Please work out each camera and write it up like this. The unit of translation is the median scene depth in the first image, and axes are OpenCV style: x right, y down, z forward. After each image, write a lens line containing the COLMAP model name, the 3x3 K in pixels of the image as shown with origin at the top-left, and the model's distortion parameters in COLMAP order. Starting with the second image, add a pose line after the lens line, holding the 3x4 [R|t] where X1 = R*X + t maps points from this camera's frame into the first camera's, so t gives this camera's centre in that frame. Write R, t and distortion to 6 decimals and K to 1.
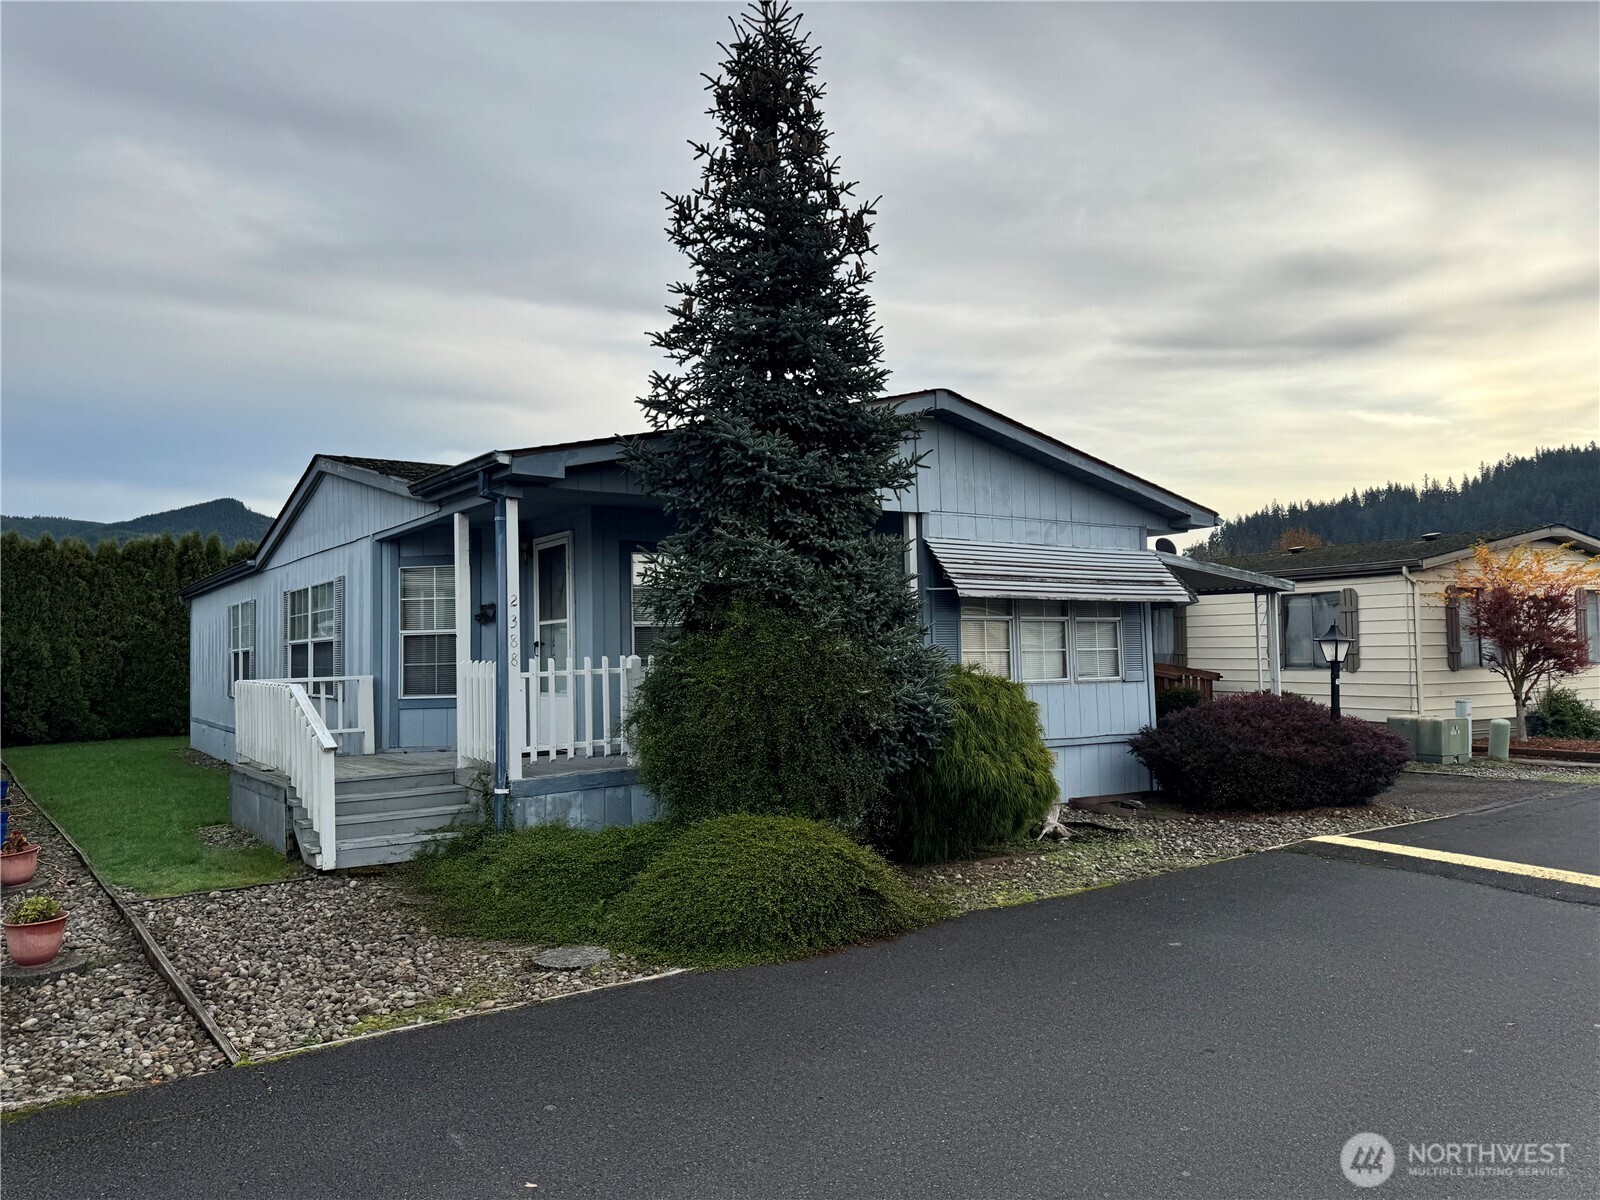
lens RADIAL K [[1117.6, 0, 797.2], [0, 1117.6, 592.6], [0, 0, 1]] dist [0.080891, -0.100593]
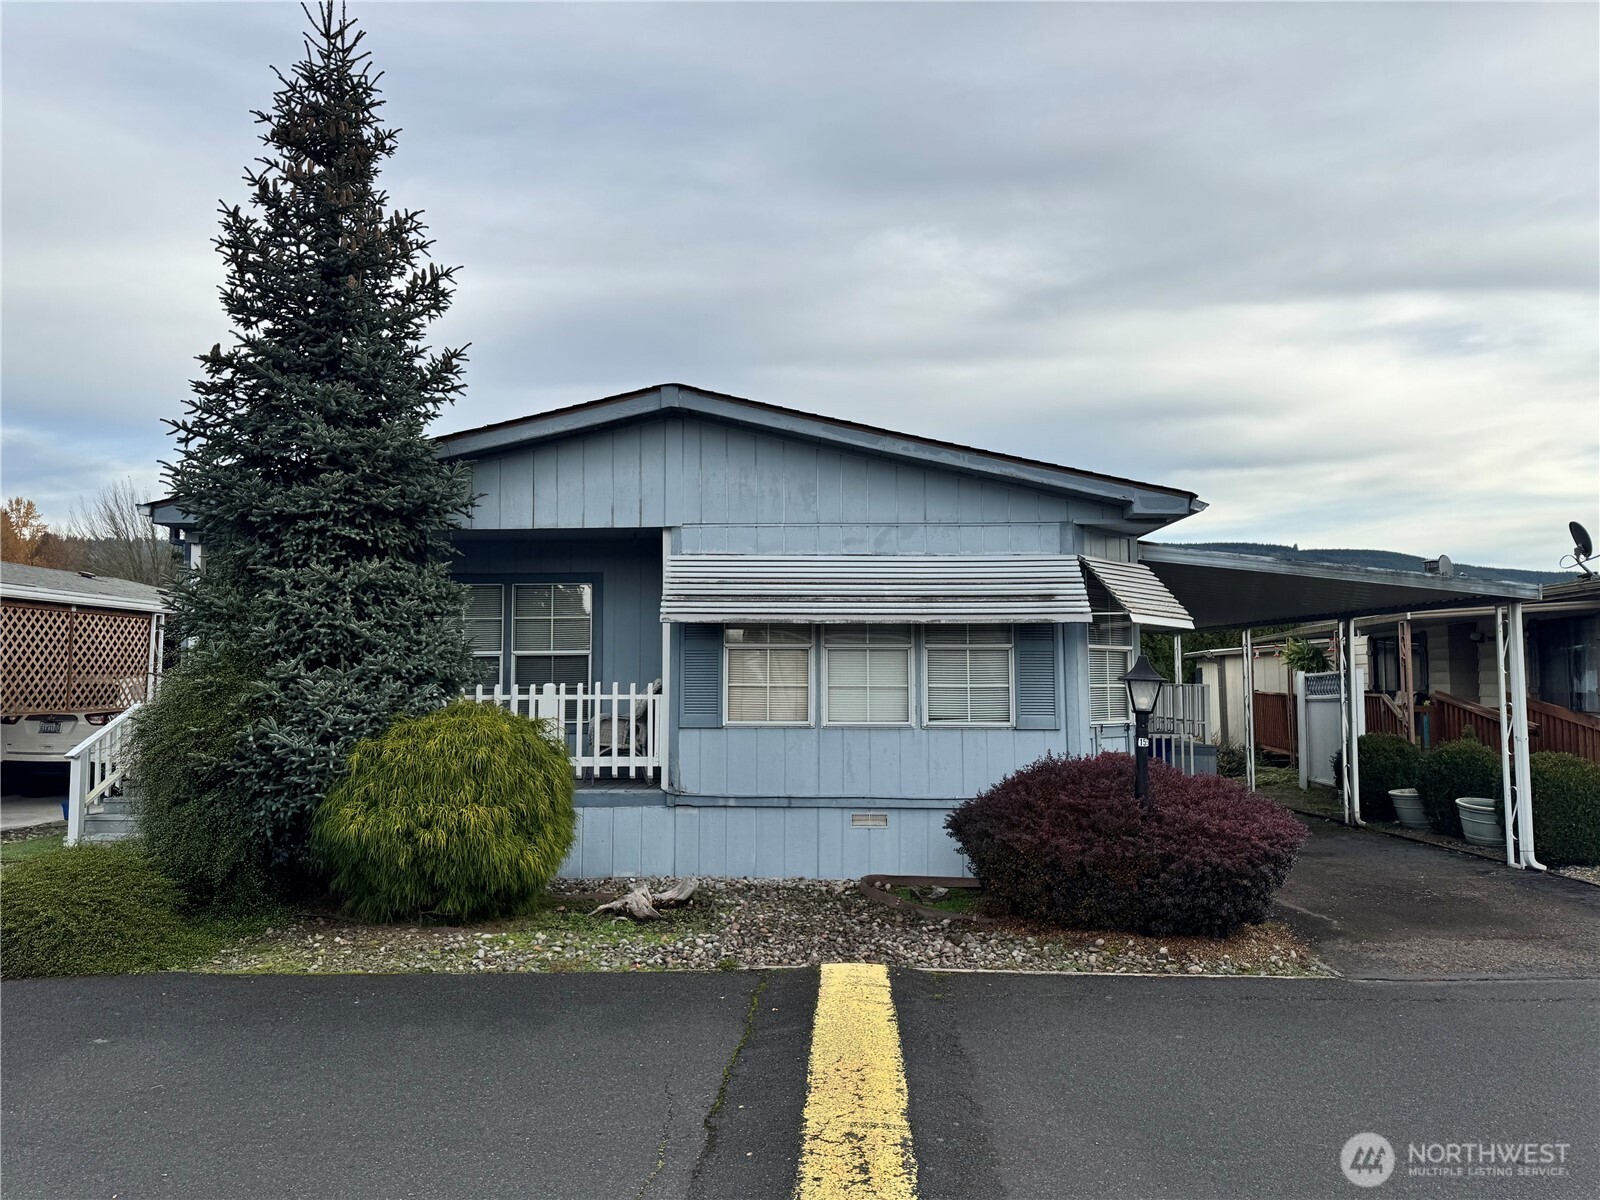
lens RADIAL K [[1117.6, 0, 786.6], [0, 1117.6, 602.6], [0, 0, 1]] dist [0.080891, -0.100593]
pose [[0.797219, -0.017710, -0.603431, 0.649576], [0.011692, 0.999835, -0.013897, 0.002293], [0.603577, 0.004024, 0.797294, 0.320597]]
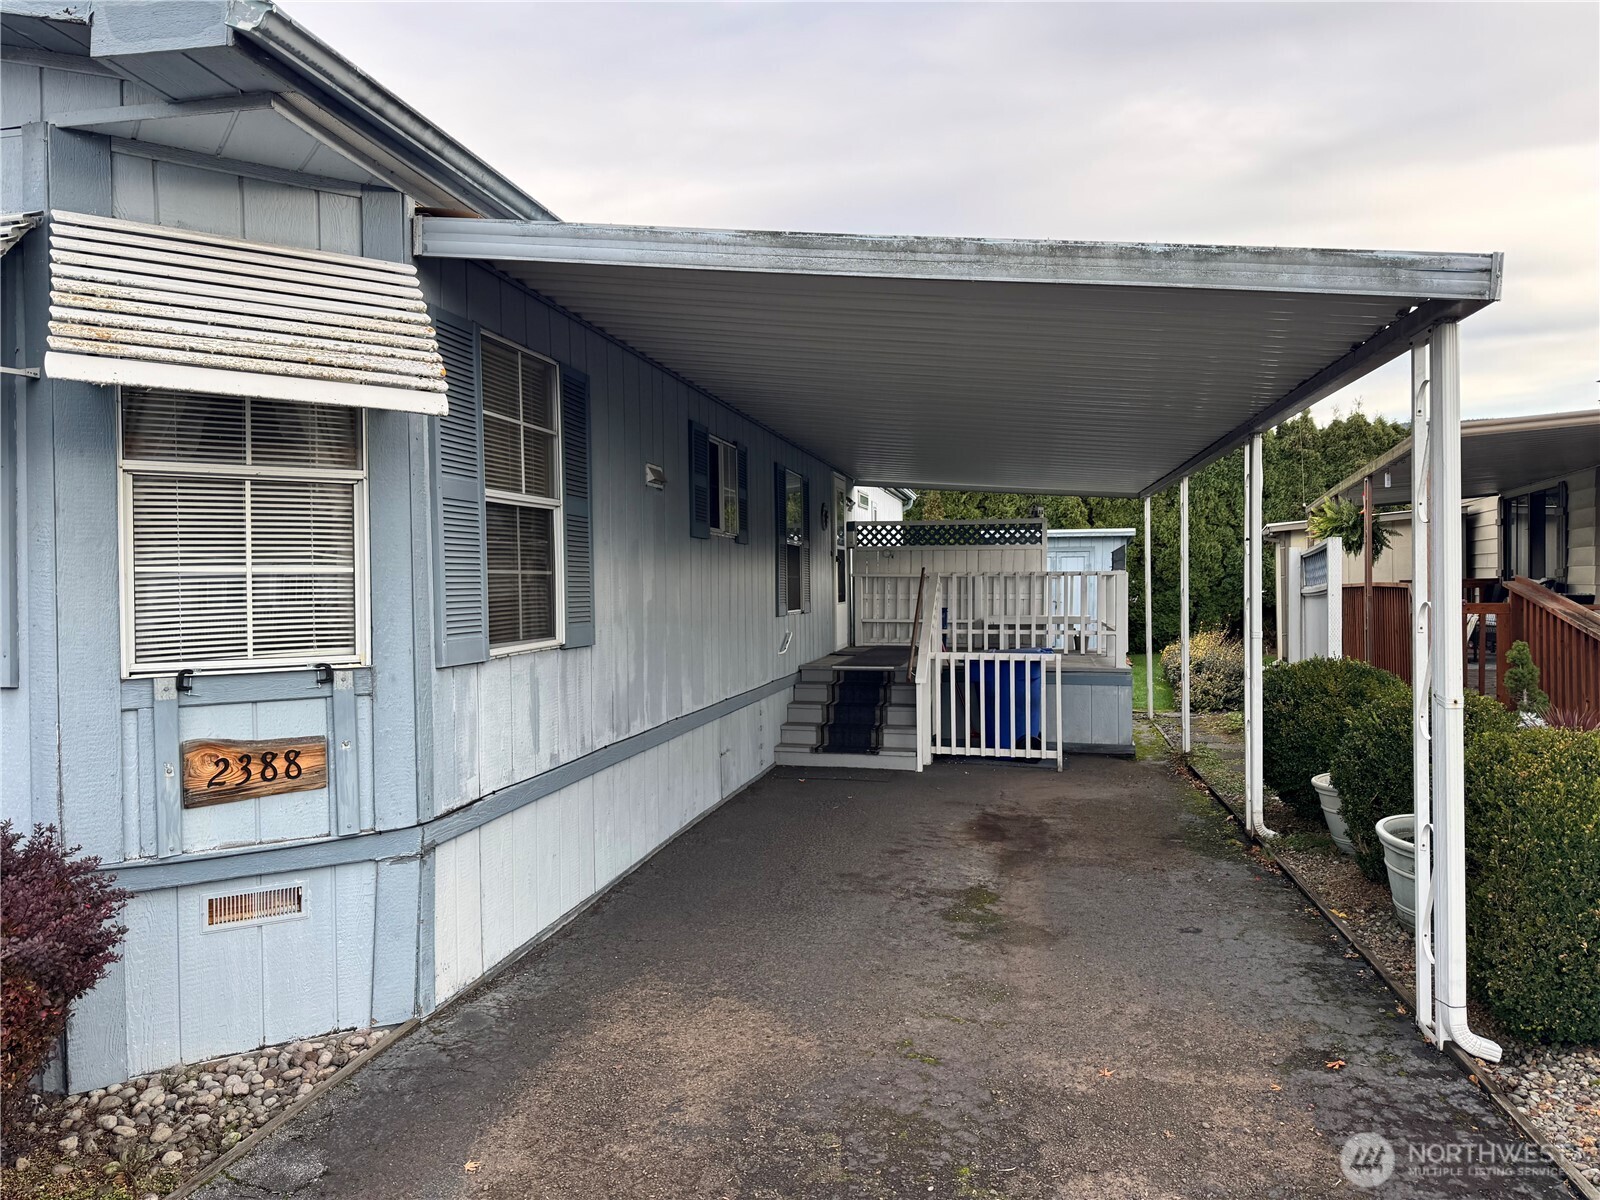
lens RADIAL K [[1117.6, 0, 789.9], [0, 1117.6, 603.5], [0, 0, 1]] dist [0.080891, -0.100593]
pose [[0.676774, 0.032118, -0.735490, 0.679368], [0.033227, 0.996697, 0.074100, 0.044878], [0.735441, -0.074587, 0.673471, 1.011290]]
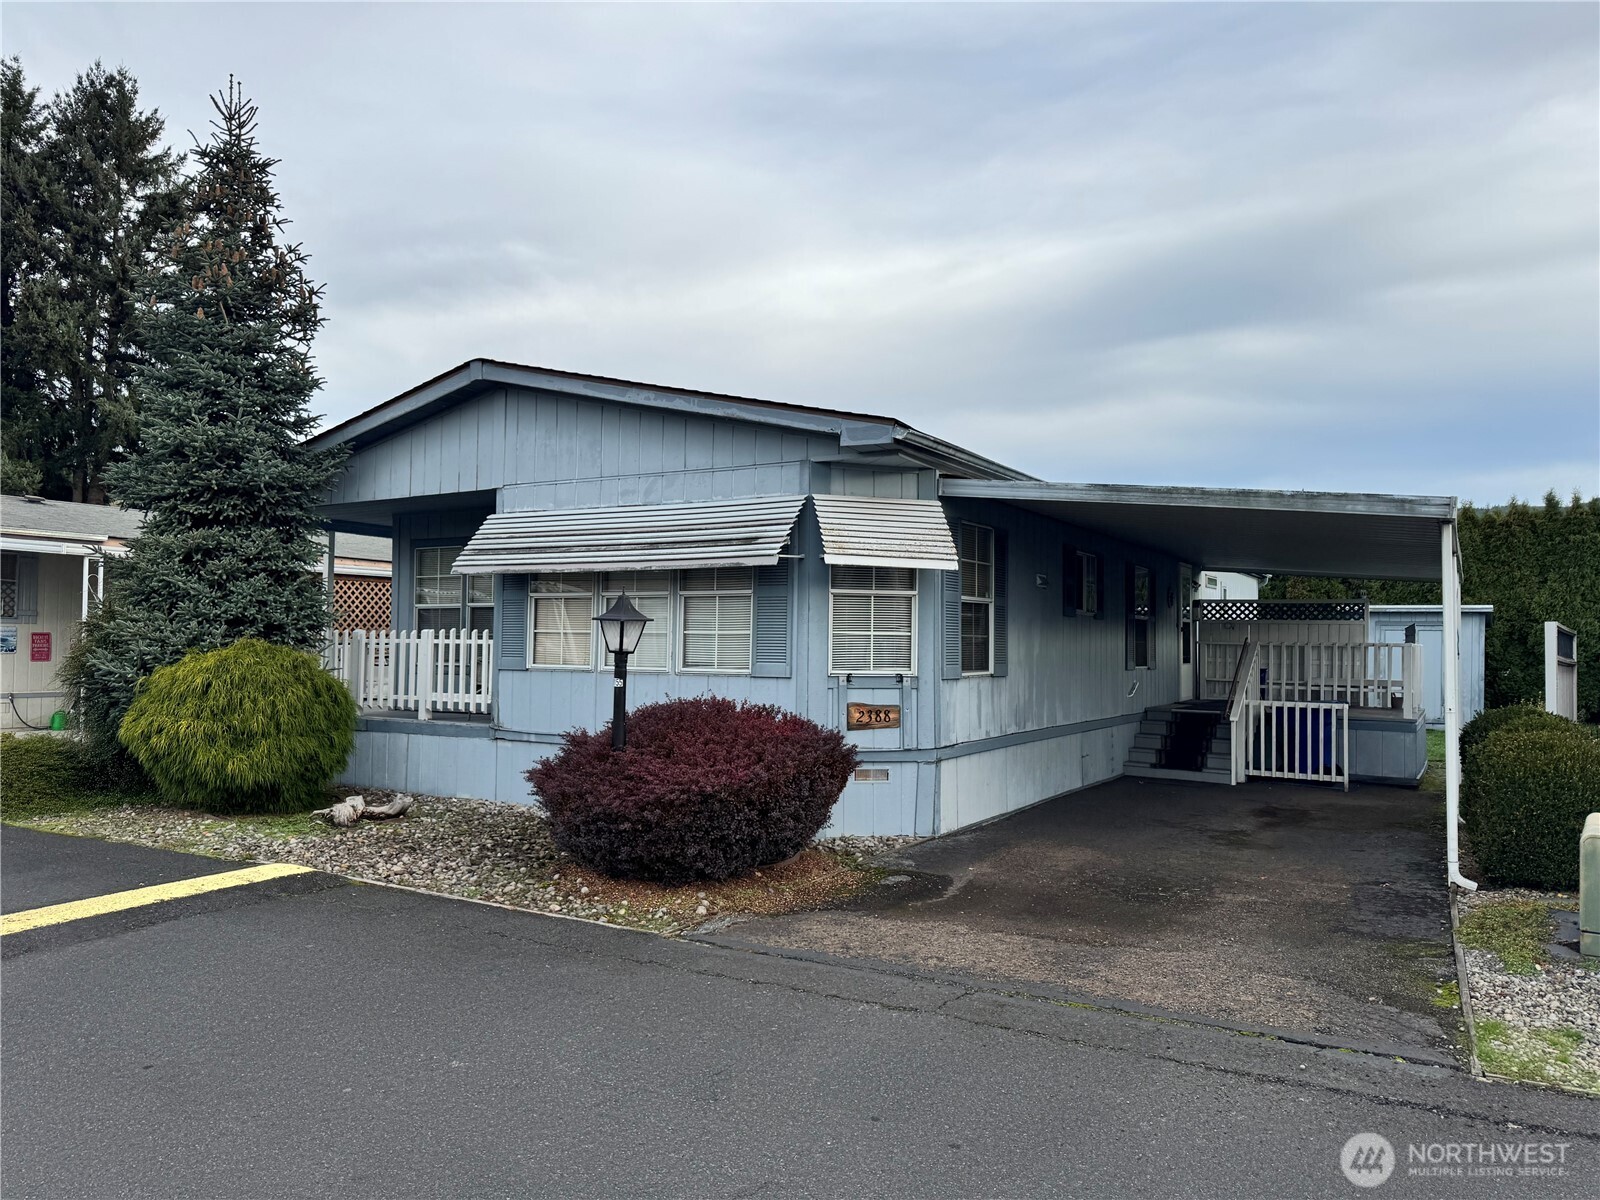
lens RADIAL K [[1117.6, 0, 790.3], [0, 1117.6, 600.8], [0, 0, 1]] dist [0.080891, -0.100593]
pose [[0.401525, -0.006282, -0.915826, 1.011055], [0.027337, 0.999613, 0.005129, 0.026756], [0.915440, -0.027096, 0.401541, 0.761256]]
